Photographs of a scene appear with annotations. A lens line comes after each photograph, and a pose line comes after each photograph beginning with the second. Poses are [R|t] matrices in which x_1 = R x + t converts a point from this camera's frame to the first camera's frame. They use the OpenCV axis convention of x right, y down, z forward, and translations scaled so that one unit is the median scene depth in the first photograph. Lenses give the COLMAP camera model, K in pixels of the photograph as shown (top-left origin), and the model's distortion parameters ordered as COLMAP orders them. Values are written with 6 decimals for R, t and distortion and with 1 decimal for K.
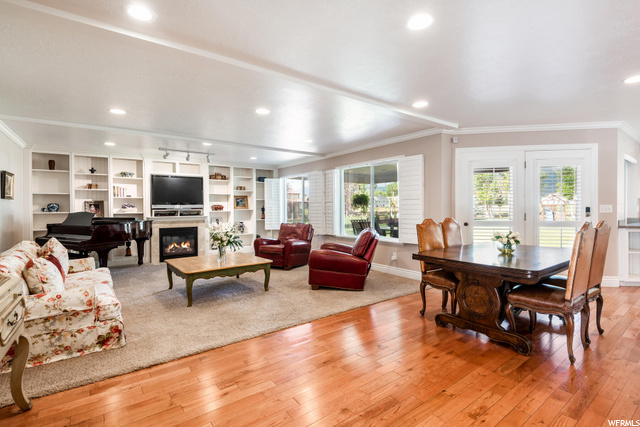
lens RADIAL K [[292.8, 0, 320.0], [0, 292.8, 213.5], [0, 0, 1]] dist [0.030191, -0.033220]
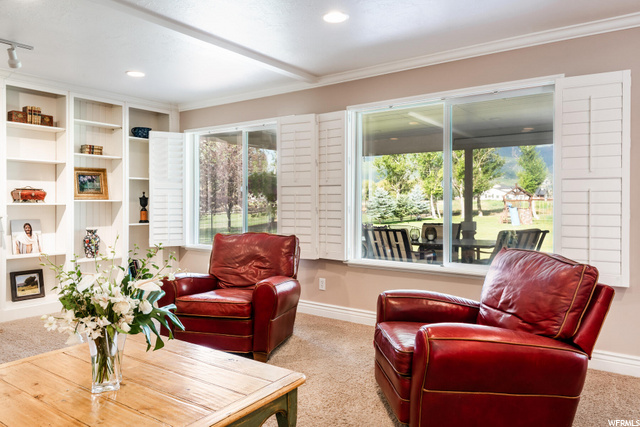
lens RADIAL K [[444.2, 0, 320.5], [0, 444.2, 206.0], [0, 0, 1]] dist [0.004733, 0.000007]
pose [[0.955999, 0.007005, 0.293286, -0.170417], [-0.004167, 0.999938, -0.010299, -0.000635], [-0.293340, 0.008624, 0.955969, 0.354585]]
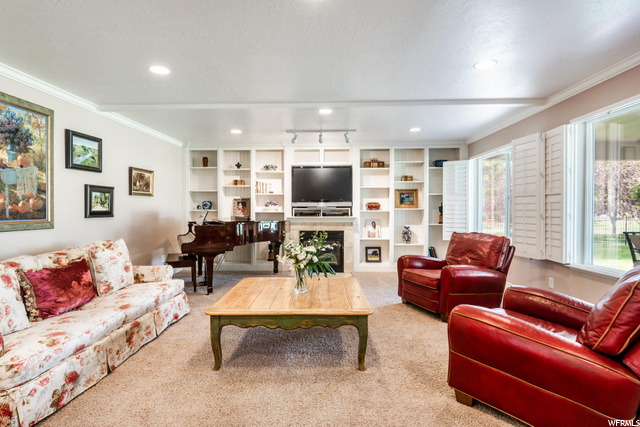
lens RADIAL K [[328.3, 0, 320.0], [0, 328.3, 213.5], [0, 0, 1]] dist [0.003759, -0.000904]
pose [[0.781081, 0.015103, -0.624247, 0.067622], [-0.016883, 0.999853, 0.003066, -0.001922], [0.624201, 0.008145, 0.781221, 0.317221]]
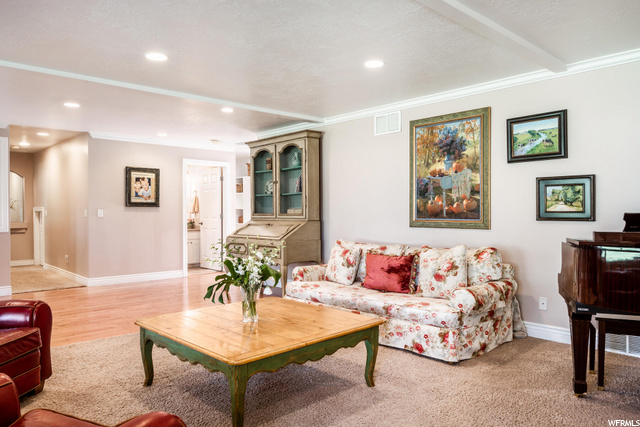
lens RADIAL K [[477.7, 0, 320.0], [0, 477.7, 213.5], [0, 0, 1]] dist [-0.001885, -0.000666]
pose [[-0.995808, 0.009297, -0.090999, -0.241094], [0.007044, 0.999661, 0.025050, -0.013161], [0.091201, 0.024304, -0.995536, 1.102671]]
